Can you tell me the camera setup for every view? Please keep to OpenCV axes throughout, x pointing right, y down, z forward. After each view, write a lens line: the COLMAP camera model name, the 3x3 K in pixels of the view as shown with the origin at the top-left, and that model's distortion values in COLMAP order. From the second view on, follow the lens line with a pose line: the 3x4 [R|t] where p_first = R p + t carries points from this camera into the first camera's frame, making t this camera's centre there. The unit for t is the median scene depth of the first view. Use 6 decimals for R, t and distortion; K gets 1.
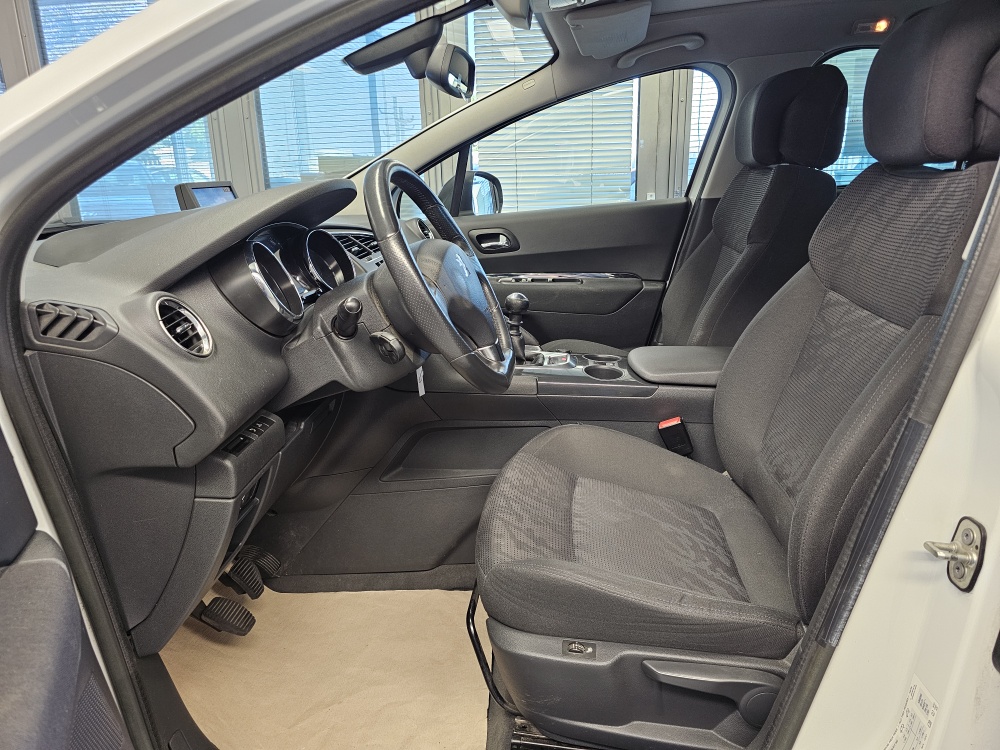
lens RADIAL K [[666.8, 0, 500.0], [0, 666.8, 375.0], [0, 0, 1]] dist [0.006497, 0.000398]
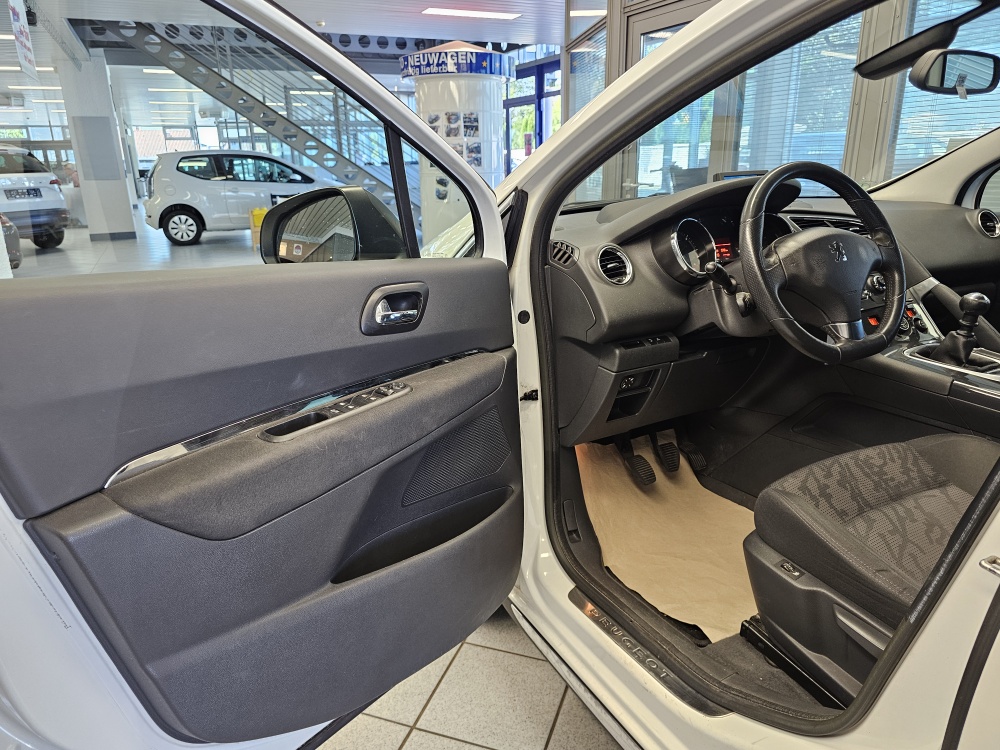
lens RADIAL K [[678.4, 0, 502.8], [0, 678.4, 370.1], [0, 0, 1]] dist [0.057386, -0.043463]
pose [[0.568681, 0.267015, -0.778014, 0.670187], [-0.236049, 0.959039, 0.156606, -0.017862], [0.787961, 0.094590, 0.608416, -0.219959]]
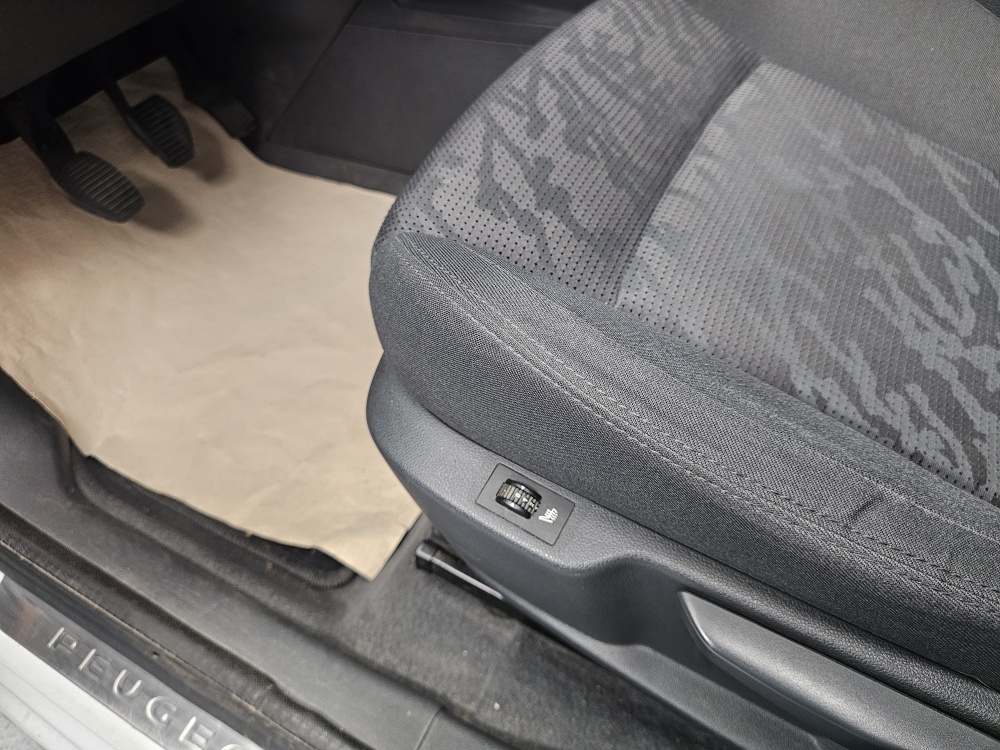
lens RADIAL K [[688.7, 0, 502.0], [0, 688.7, 362.3], [0, 0, 1]] dist [0.032423, -0.019789]
pose [[0.930476, 0.288353, -0.225980, 0.162434], [-0.123796, 0.828032, 0.546844, 0.123986], [0.344802, -0.480850, 0.806161, 0.677717]]
